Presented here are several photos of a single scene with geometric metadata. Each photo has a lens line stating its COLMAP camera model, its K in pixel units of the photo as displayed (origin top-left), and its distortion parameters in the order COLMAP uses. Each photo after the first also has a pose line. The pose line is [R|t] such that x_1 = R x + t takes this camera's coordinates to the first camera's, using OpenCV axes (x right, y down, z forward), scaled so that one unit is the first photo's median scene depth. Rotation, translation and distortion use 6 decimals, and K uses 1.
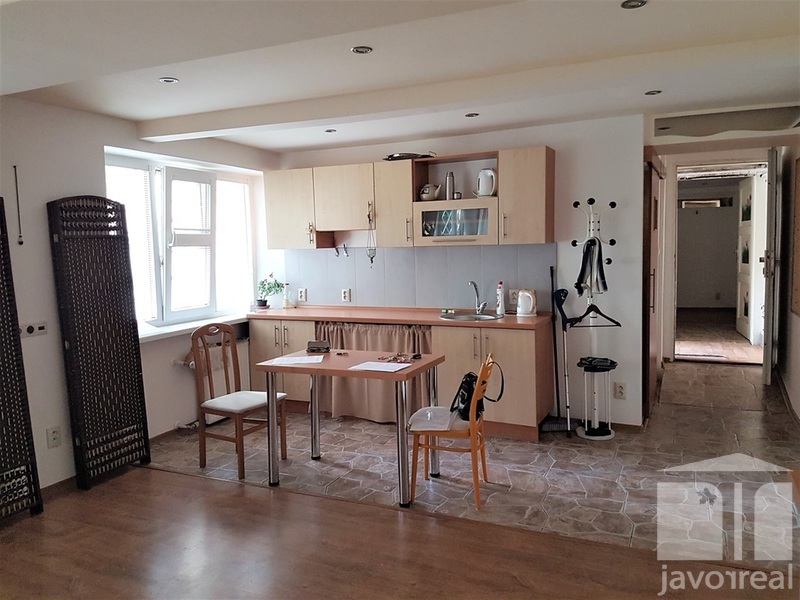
lens RADIAL K [[630.7, 0, 398.8], [0, 630.7, 306.5], [0, 0, 1]] dist [0.073501, -0.161813]
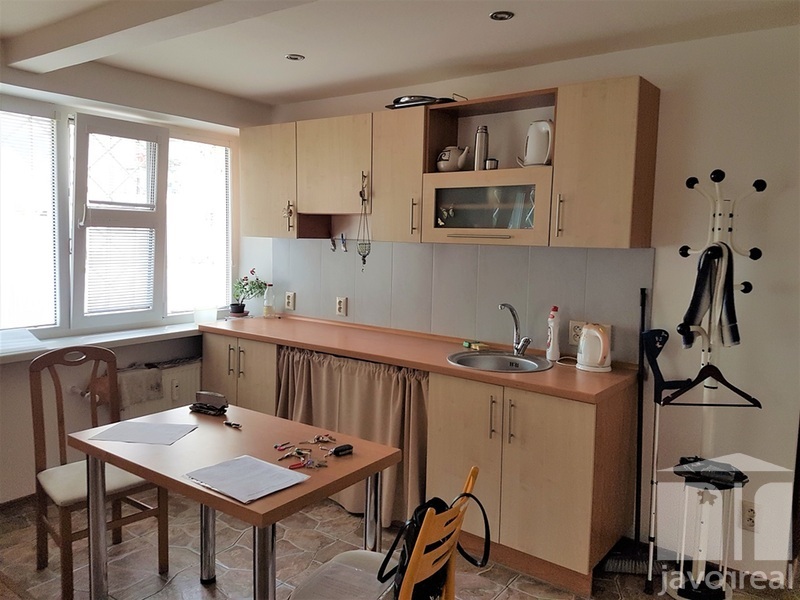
lens RADIAL K [[630.7, 0, 401.6], [0, 630.7, 295.1], [0, 0, 1]] dist [0.073501, -0.161813]
pose [[0.979593, 0.064493, -0.190364, 0.131190], [-0.064566, 0.997896, 0.005827, -0.044496], [0.190339, 0.006583, 0.981696, 0.369624]]
